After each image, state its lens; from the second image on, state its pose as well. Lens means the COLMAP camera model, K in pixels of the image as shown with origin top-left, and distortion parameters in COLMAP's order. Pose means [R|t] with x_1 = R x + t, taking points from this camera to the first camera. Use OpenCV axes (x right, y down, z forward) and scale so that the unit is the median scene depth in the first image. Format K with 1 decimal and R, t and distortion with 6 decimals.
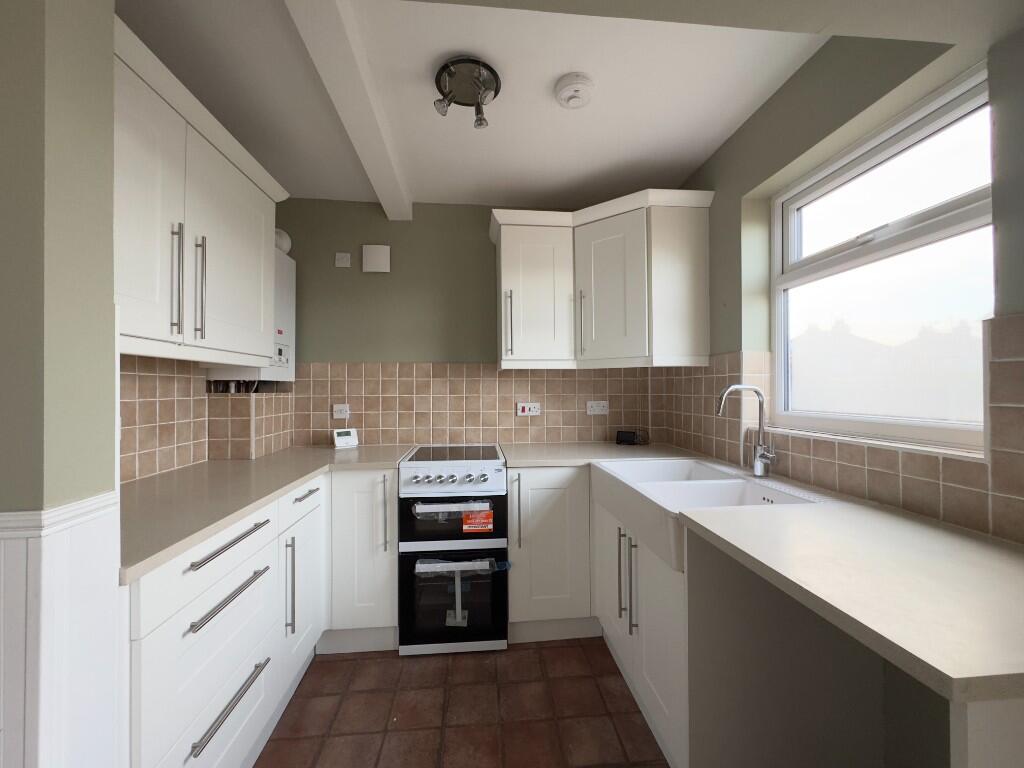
lens RADIAL K [[406.5, 0, 512.0], [0, 406.5, 384.0], [0, 0, 1]] dist [-0.002078, -0.000078]
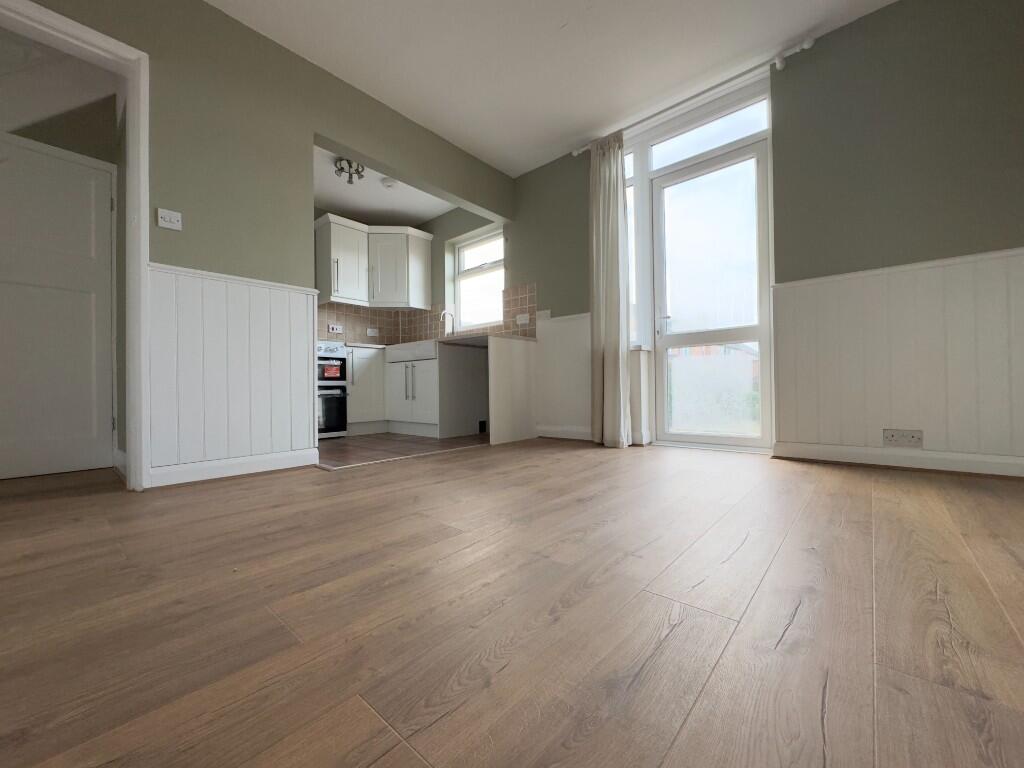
lens RADIAL K [[406.5, 0, 512.0], [0, 406.5, 384.0], [0, 0, 1]] dist [-0.002078, -0.000078]
pose [[0.727238, -0.000697, 0.686385, -0.799143], [0.003212, 0.999992, -0.002387, 0.401473], [-0.686377, 0.003941, 0.727235, -1.034865]]
